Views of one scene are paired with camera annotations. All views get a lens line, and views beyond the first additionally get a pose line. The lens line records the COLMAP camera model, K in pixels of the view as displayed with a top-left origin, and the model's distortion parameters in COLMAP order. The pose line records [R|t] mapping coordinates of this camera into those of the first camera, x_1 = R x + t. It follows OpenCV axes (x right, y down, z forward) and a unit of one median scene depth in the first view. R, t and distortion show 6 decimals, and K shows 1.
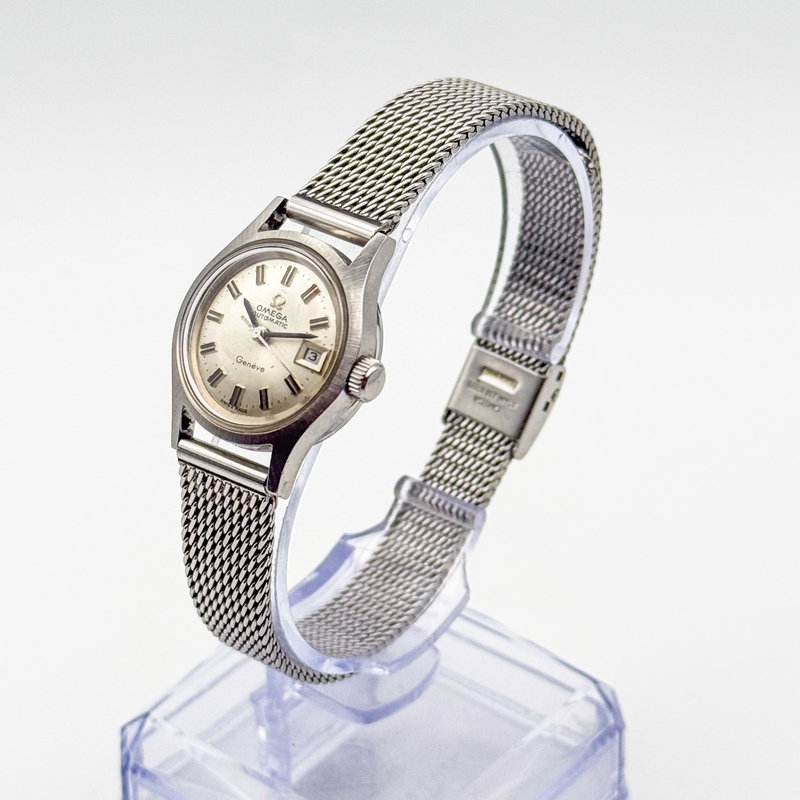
lens RADIAL K [[2314.1, 0, 398.9], [0, 2314.1, 401.8], [0, 0, 1]] dist [-0.299114, 0.000000]
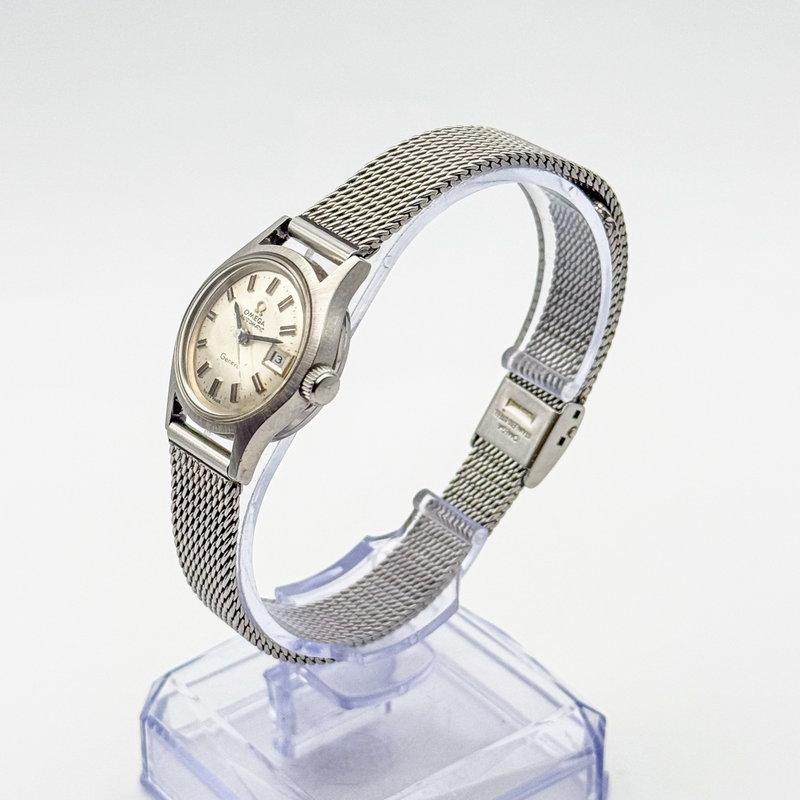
lens RADIAL K [[2314.1, 0, 401.2], [0, 2314.1, 398.0], [0, 0, 1]] dist [-0.299114, 0.000000]
pose [[0.969168, 0.114308, -0.218283, 0.230976], [-0.120400, 0.992616, -0.014771, 0.007059], [0.214983, 0.040597, 0.975774, -0.062694]]
